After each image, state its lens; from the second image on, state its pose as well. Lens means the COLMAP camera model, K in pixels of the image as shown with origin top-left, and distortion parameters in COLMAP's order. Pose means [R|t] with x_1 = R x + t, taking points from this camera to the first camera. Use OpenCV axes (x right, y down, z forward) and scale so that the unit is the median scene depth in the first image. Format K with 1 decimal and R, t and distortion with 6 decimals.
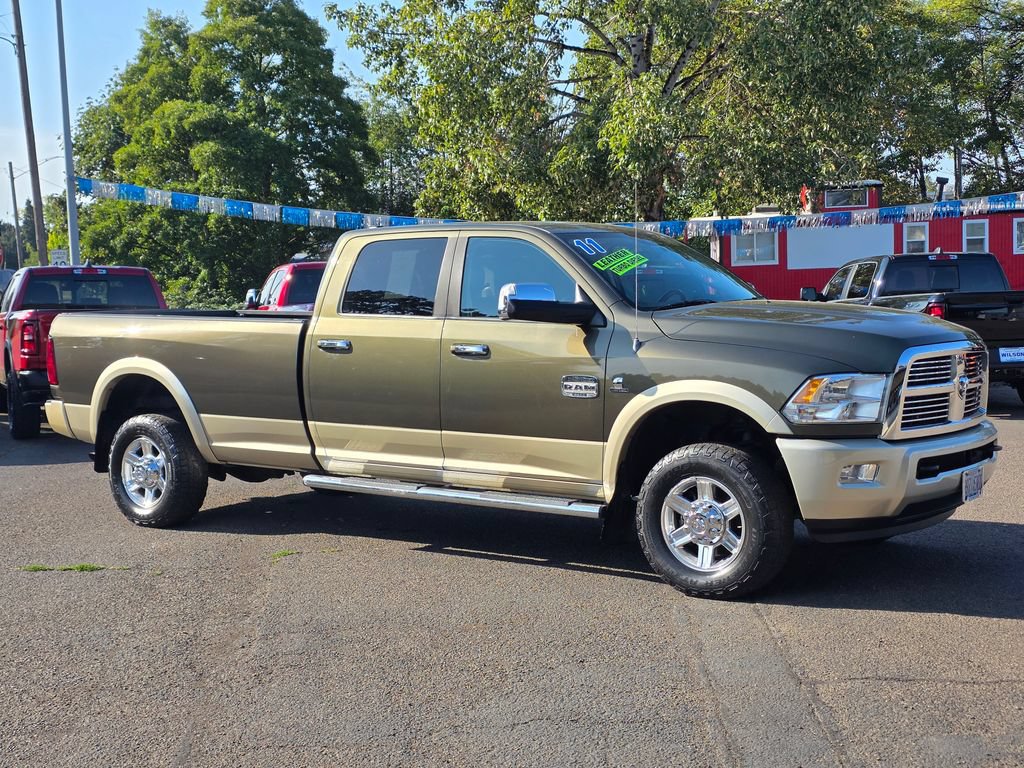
lens RADIAL K [[1376.9, 0, 512.0], [0, 1376.9, 384.0], [0, 0, 1]] dist [0.176187, -0.634164]
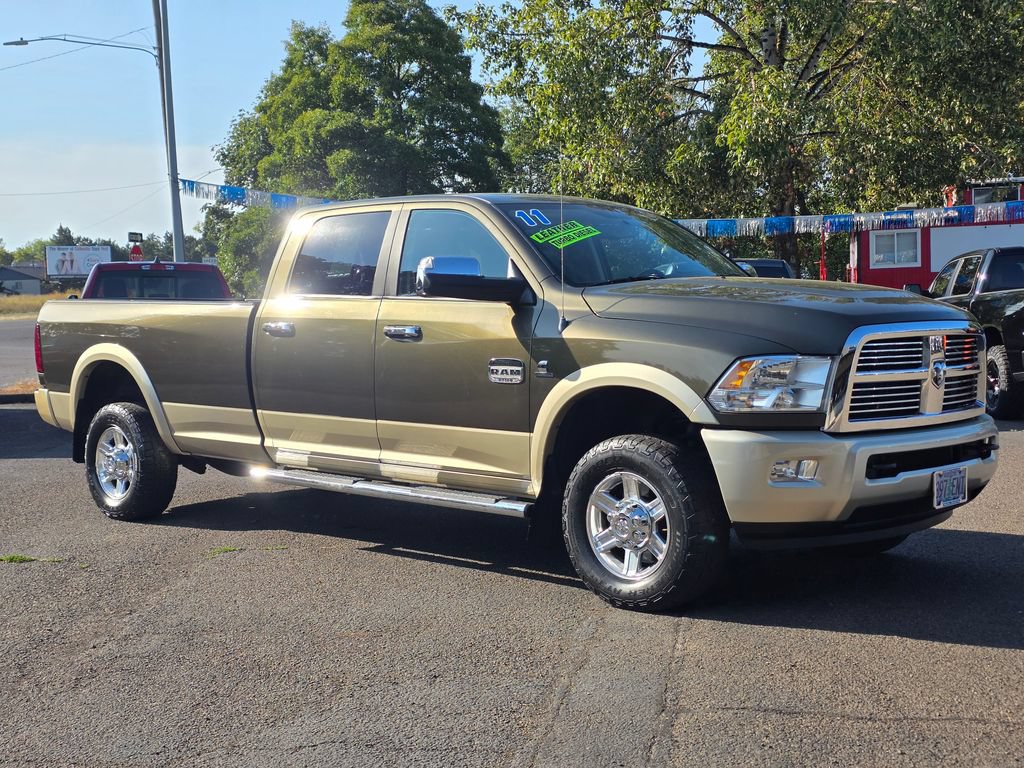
lens RADIAL K [[1362.9, 0, 512.0], [0, 1362.9, 384.0], [0, 0, 1]] dist [0.138464, -0.382016]
pose [[0.990031, 0.009198, -0.140552, 0.138607], [-0.010578, 0.999903, -0.009076, 0.014307], [0.140455, 0.010472, 0.990032, 0.091603]]
